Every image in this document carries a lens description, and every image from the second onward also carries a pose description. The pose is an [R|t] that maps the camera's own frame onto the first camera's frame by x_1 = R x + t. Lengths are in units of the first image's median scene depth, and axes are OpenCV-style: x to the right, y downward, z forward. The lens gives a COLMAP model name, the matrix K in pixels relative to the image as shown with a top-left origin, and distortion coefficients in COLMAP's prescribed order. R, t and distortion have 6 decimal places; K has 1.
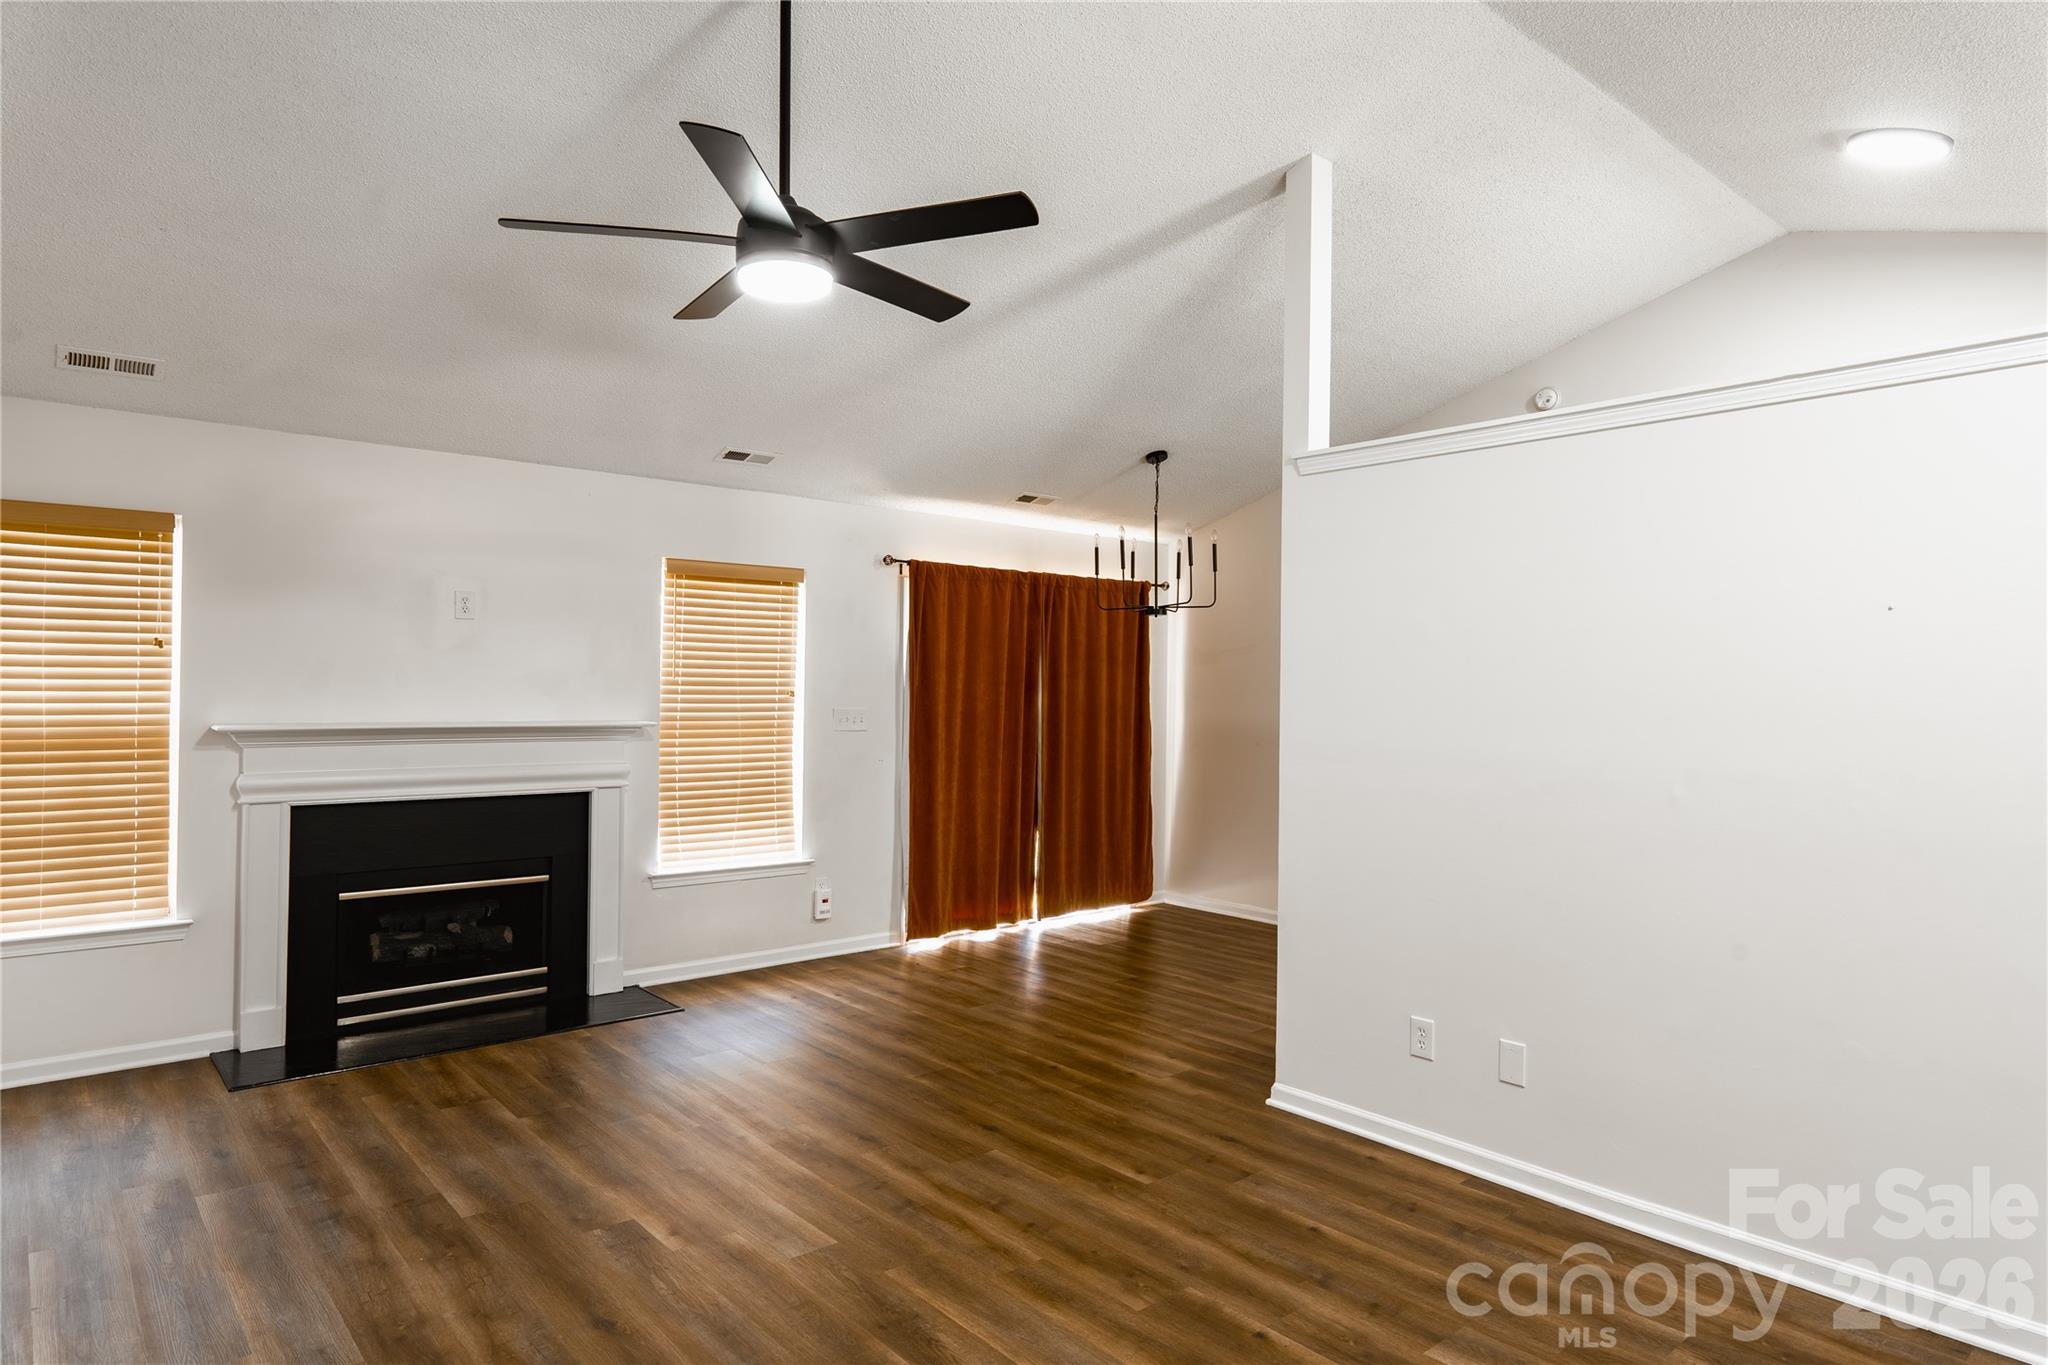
lens RADIAL K [[1188.7, 0, 1030.9], [0, 1188.7, 681.0], [0, 0, 1]] dist [0.005554, -0.003450]
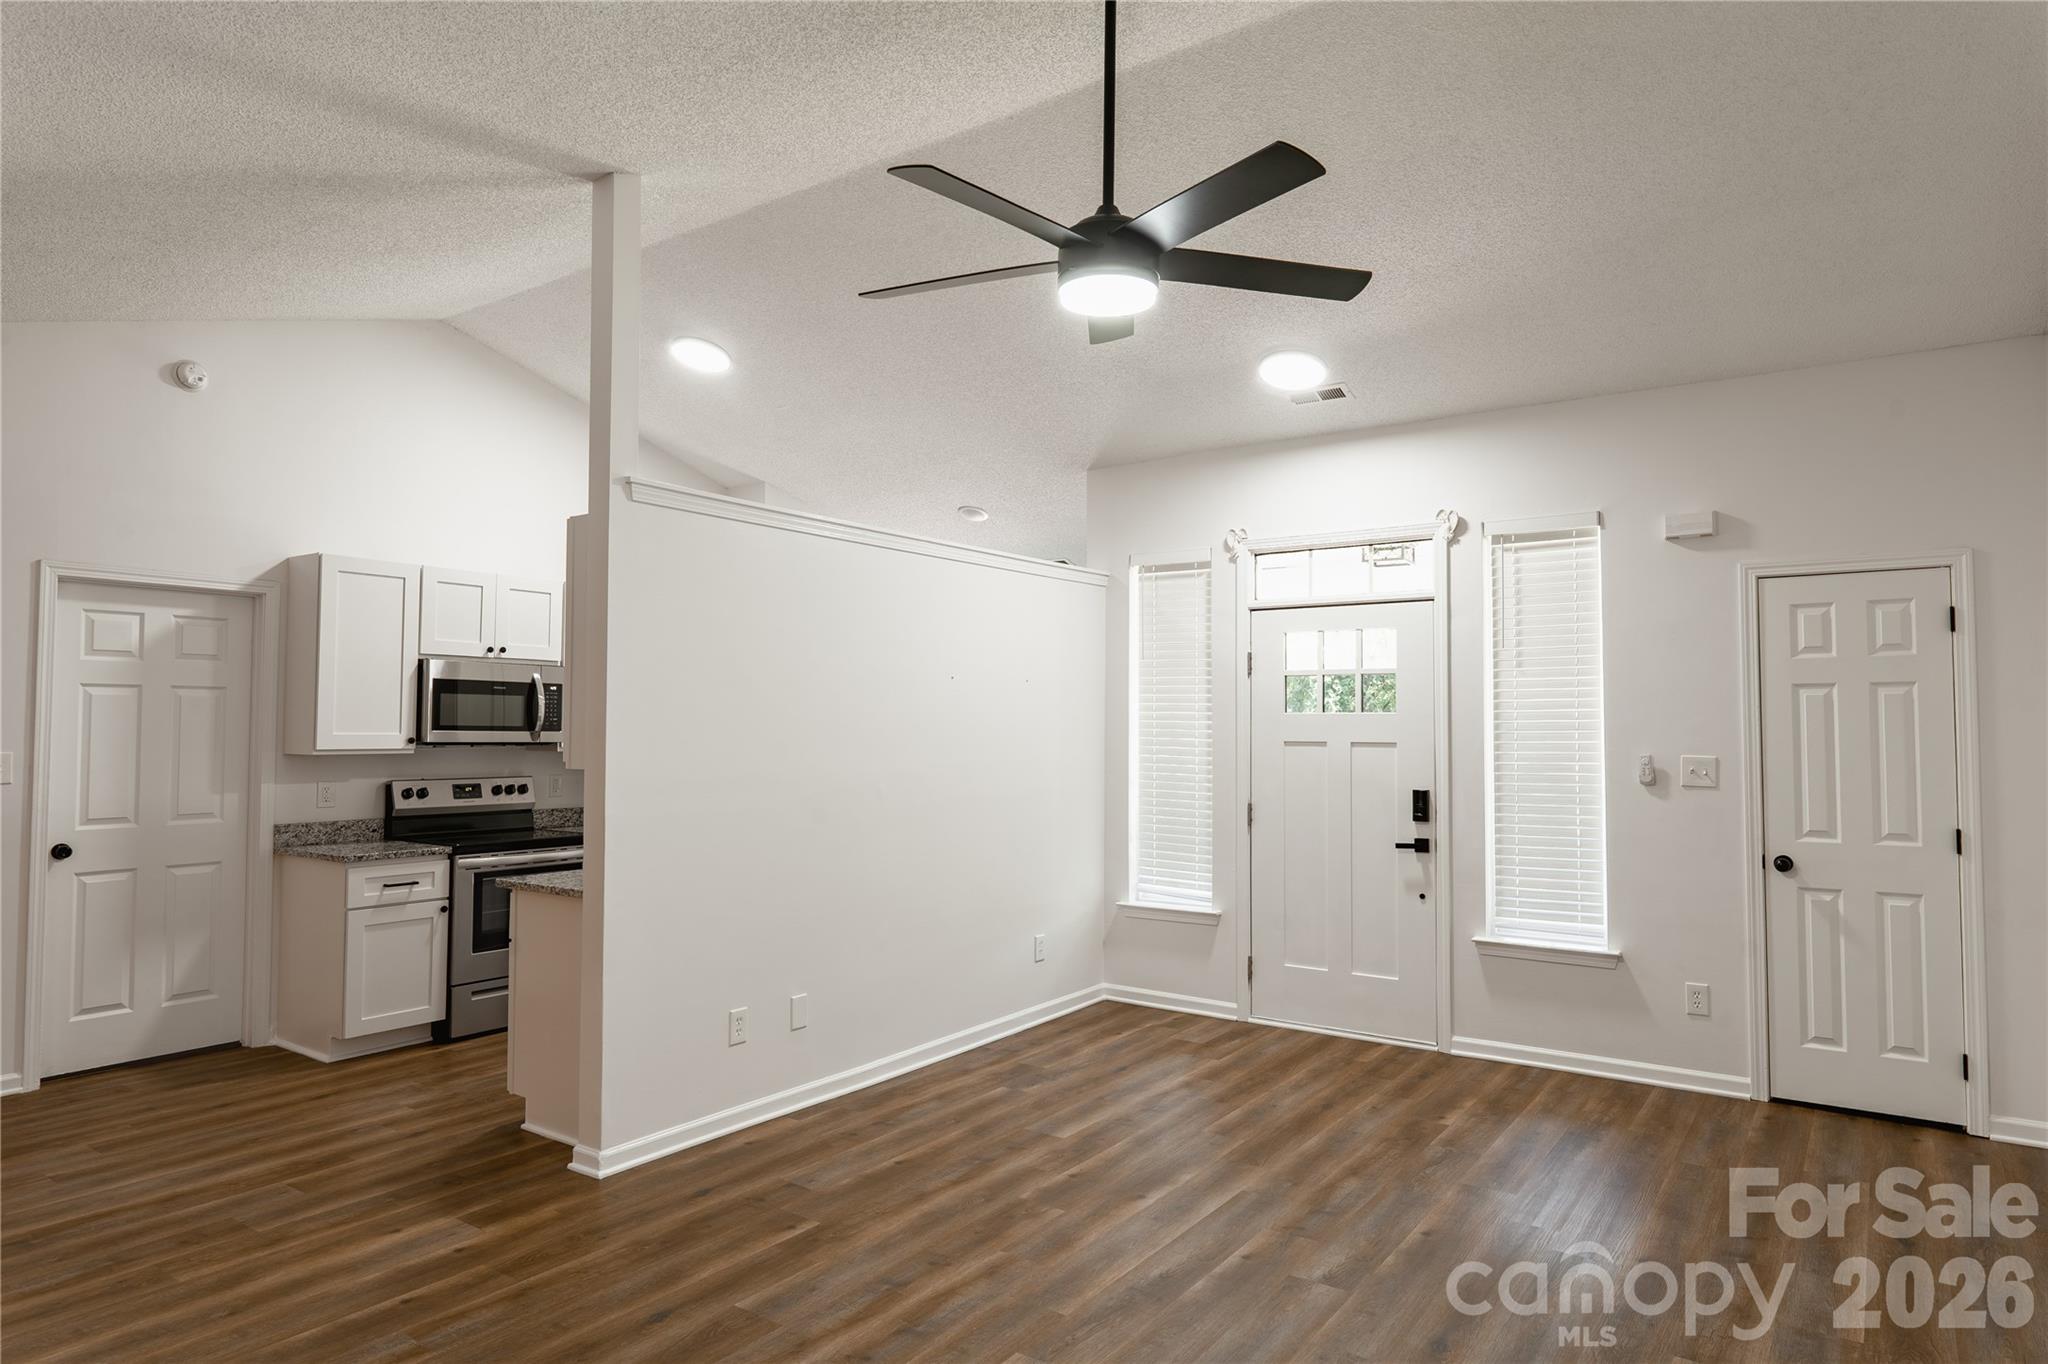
lens RADIAL K [[1194.0, 0, 1028.8], [0, 1194.0, 684.9], [0, 0, 1]] dist [-0.002258, -0.001526]
pose [[-0.238899, 0.023190, 0.970768, -0.580776], [-0.009559, 0.999610, -0.026232, -0.001090], [-0.970997, -0.015547, -0.238584, 0.678228]]
